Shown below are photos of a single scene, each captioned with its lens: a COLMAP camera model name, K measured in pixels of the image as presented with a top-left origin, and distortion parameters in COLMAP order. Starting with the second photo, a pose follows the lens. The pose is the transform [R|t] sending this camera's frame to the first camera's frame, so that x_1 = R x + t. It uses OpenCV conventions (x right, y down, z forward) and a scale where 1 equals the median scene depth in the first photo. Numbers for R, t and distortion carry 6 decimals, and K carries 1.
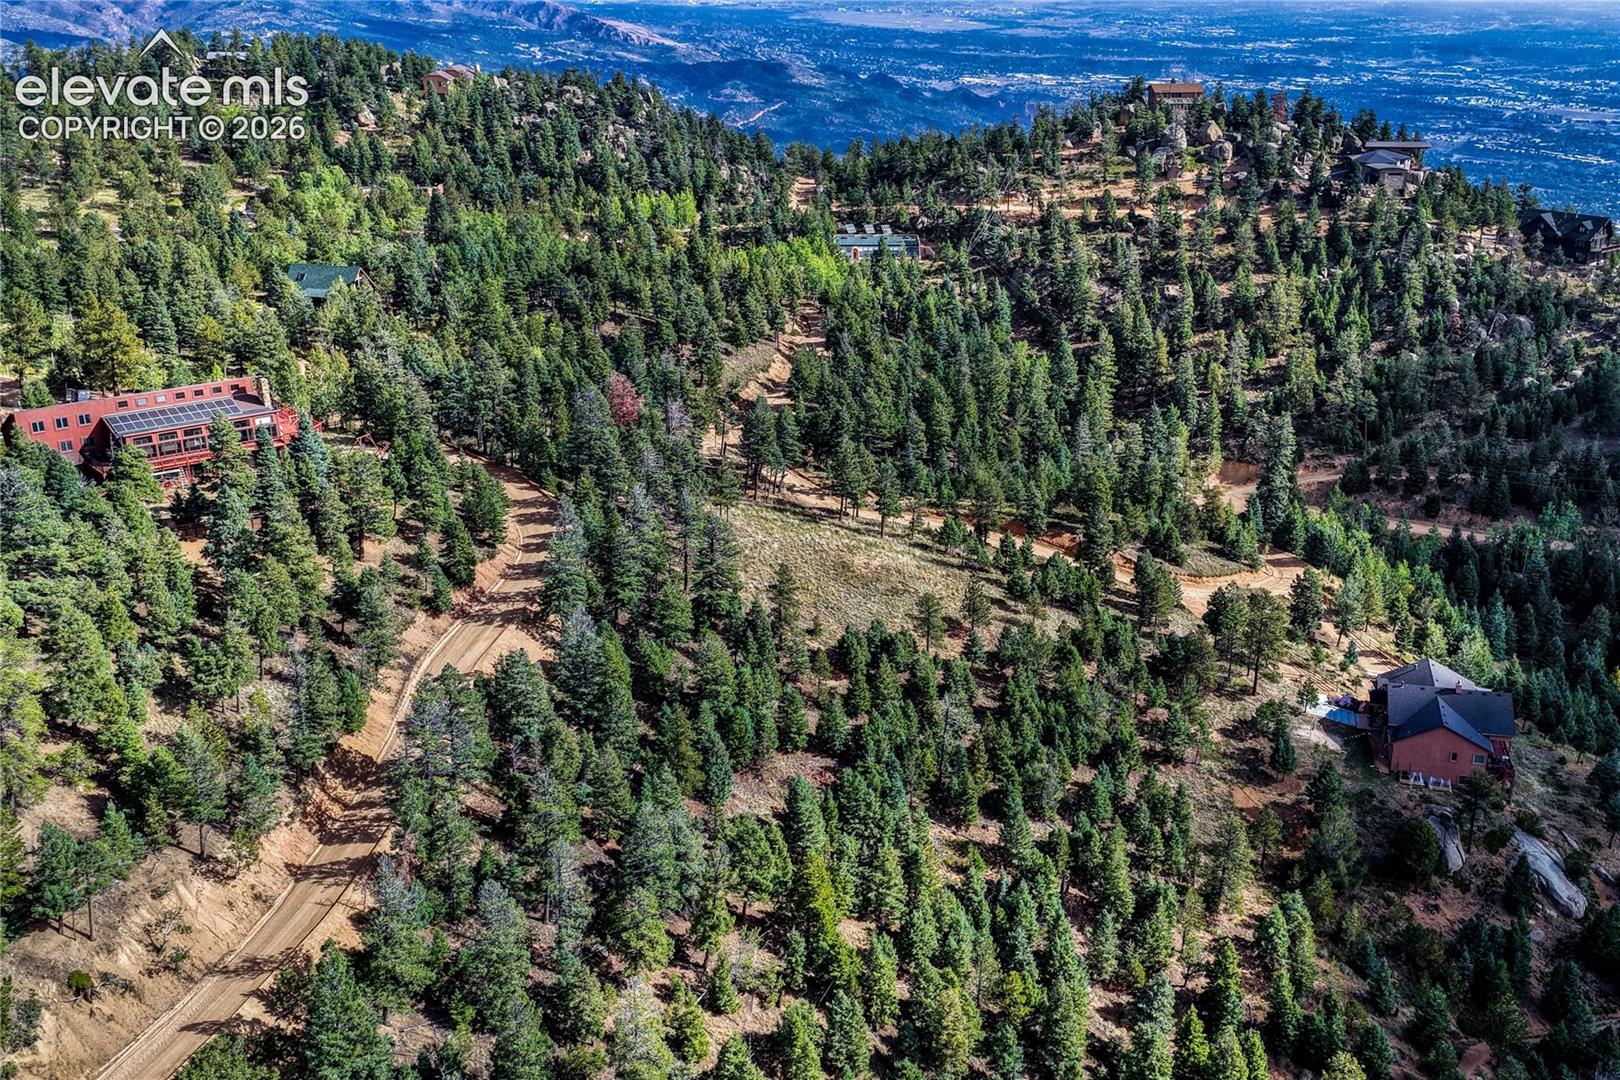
lens RADIAL K [[1618.4, 0, 667.4], [0, 1618.4, 550.1], [0, 0, 1]] dist [0.067160, -0.069890]
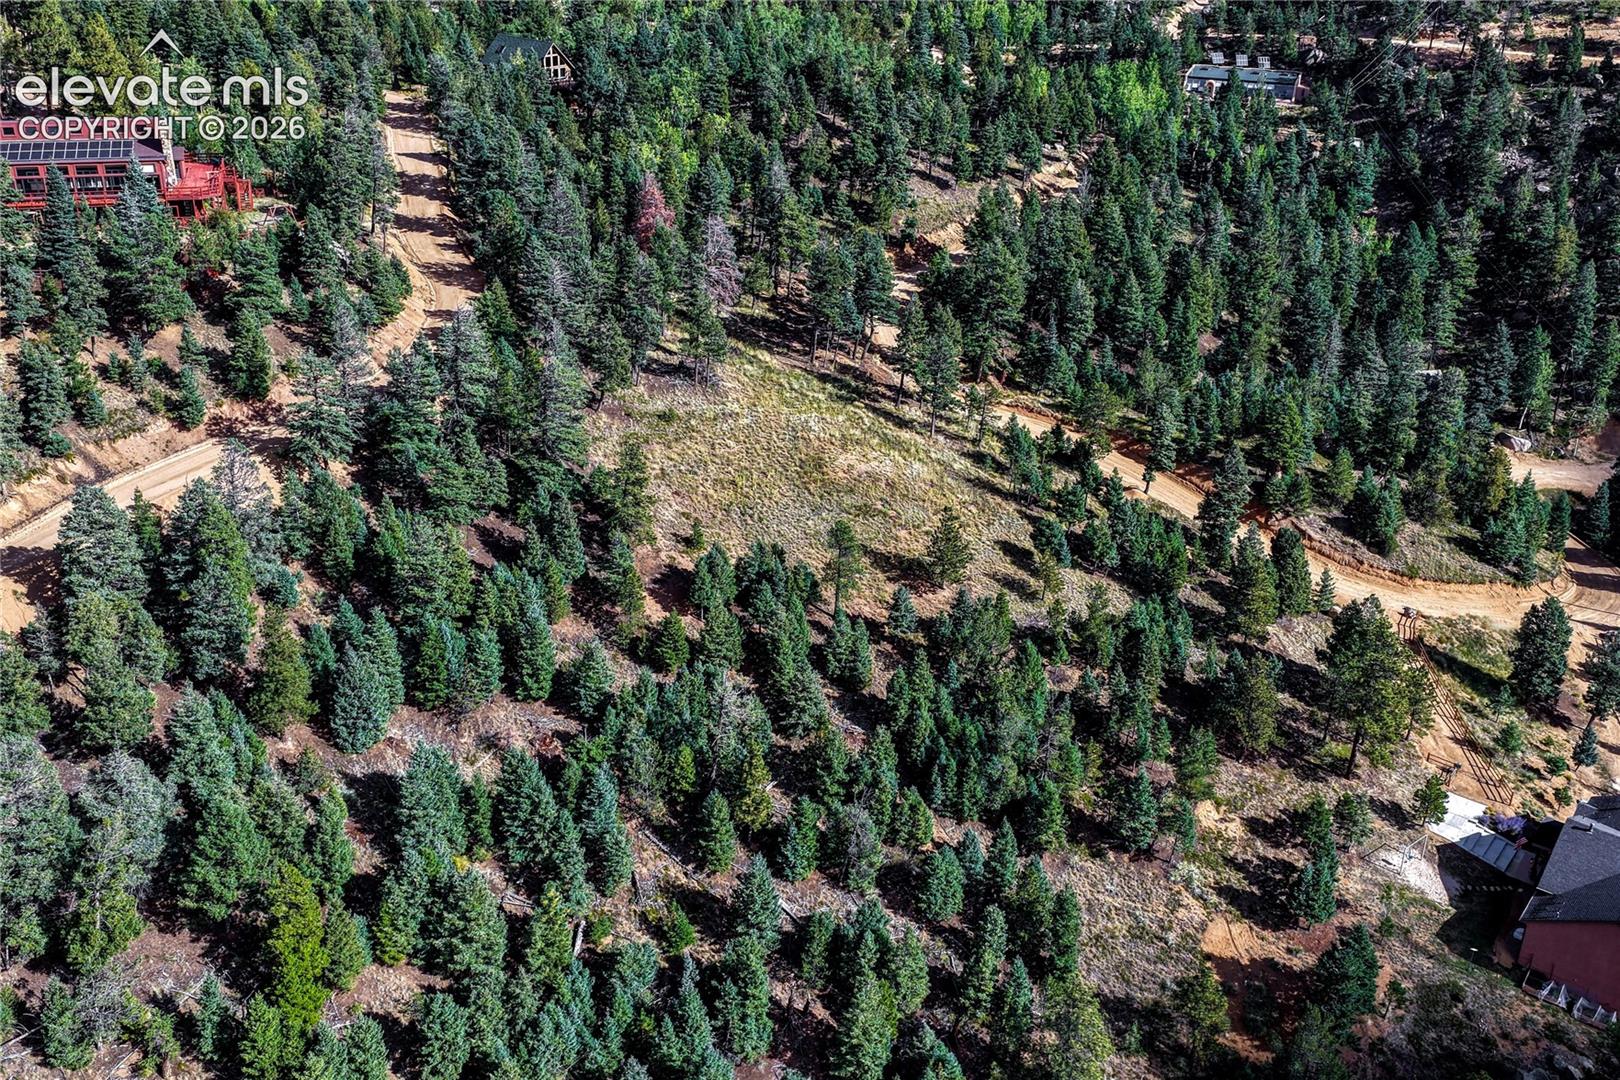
lens RADIAL K [[1442.3, 0, 720.6], [0, 1442.3, 507.7], [0, 0, 1]] dist [0.035806, -0.019202]
pose [[0.909183, 0.192844, -0.369049, 0.275714], [-0.160322, 0.980086, 0.117170, -0.035221], [0.384295, -0.047362, 0.921995, 0.328526]]
